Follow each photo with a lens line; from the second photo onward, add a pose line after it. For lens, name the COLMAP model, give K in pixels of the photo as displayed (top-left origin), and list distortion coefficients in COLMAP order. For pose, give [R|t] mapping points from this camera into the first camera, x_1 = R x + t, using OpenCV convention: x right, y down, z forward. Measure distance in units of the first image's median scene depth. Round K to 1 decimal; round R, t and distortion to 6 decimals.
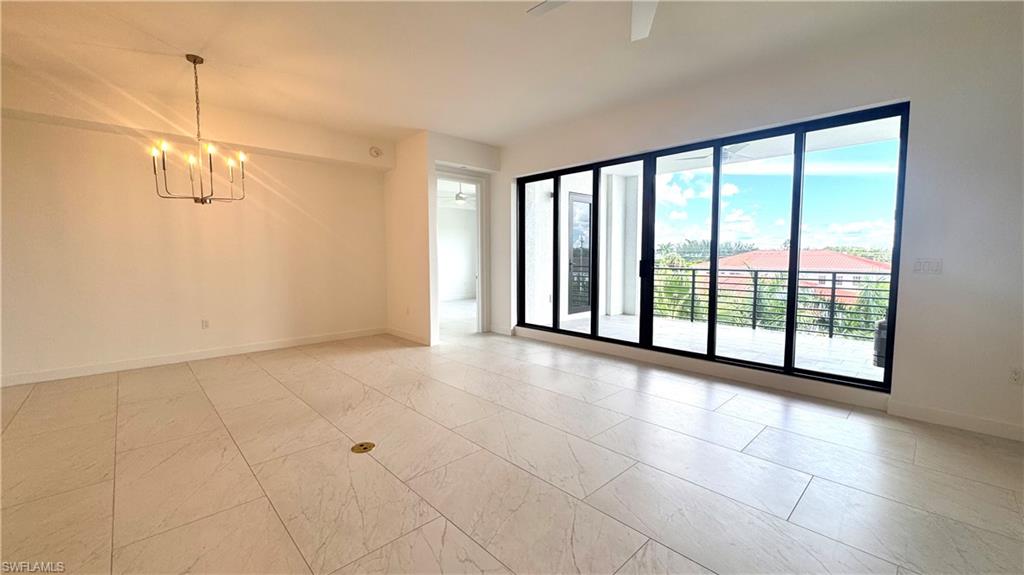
lens RADIAL K [[411.5, 0, 512.4], [0, 411.5, 285.8], [0, 0, 1]] dist [-0.002547, -0.000344]
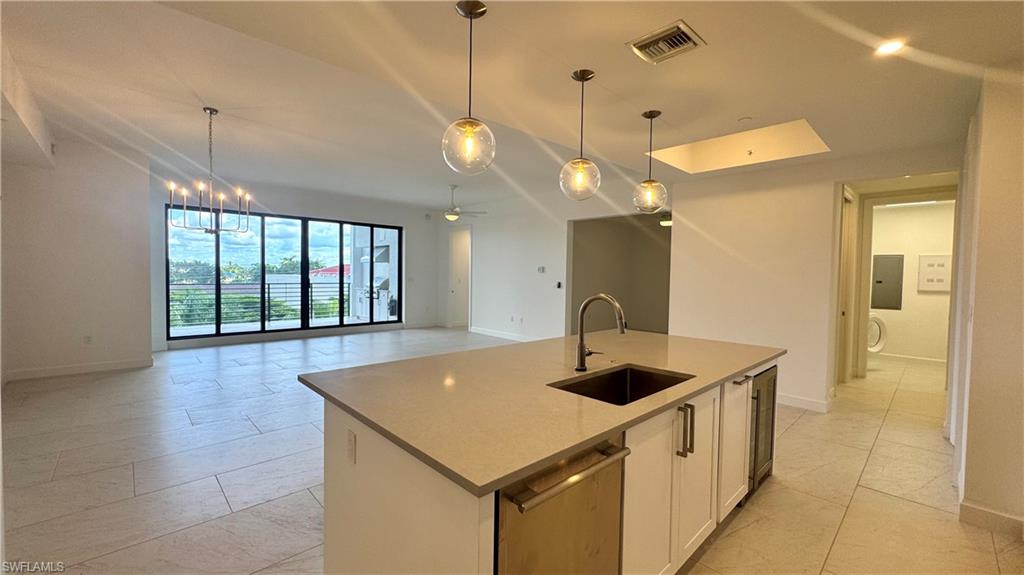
lens RADIAL K [[411.5, 0, 512.4], [0, 411.5, 285.8], [0, 0, 1]] dist [-0.002547, -0.000344]
pose [[-0.011630, -0.028045, 0.999539, -1.064746], [0.059293, 0.997828, 0.028687, -0.021392], [-0.998173, 0.059600, -0.009942, 0.114097]]
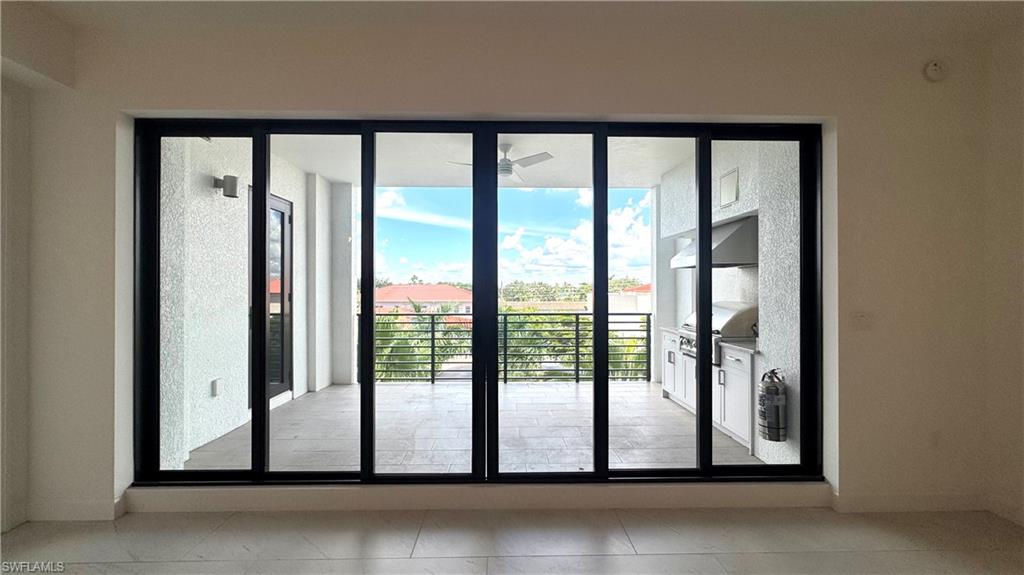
lens RADIAL K [[406.5, 0, 510.5], [0, 406.5, 285.5], [0, 0, 1]] dist [-0.000822, -0.000108]
pose [[0.668996, 0.006332, 0.743239, -0.037682], [0.054038, 0.996903, -0.057134, -0.052900], [-0.741299, 0.078385, 0.666582, 0.465183]]
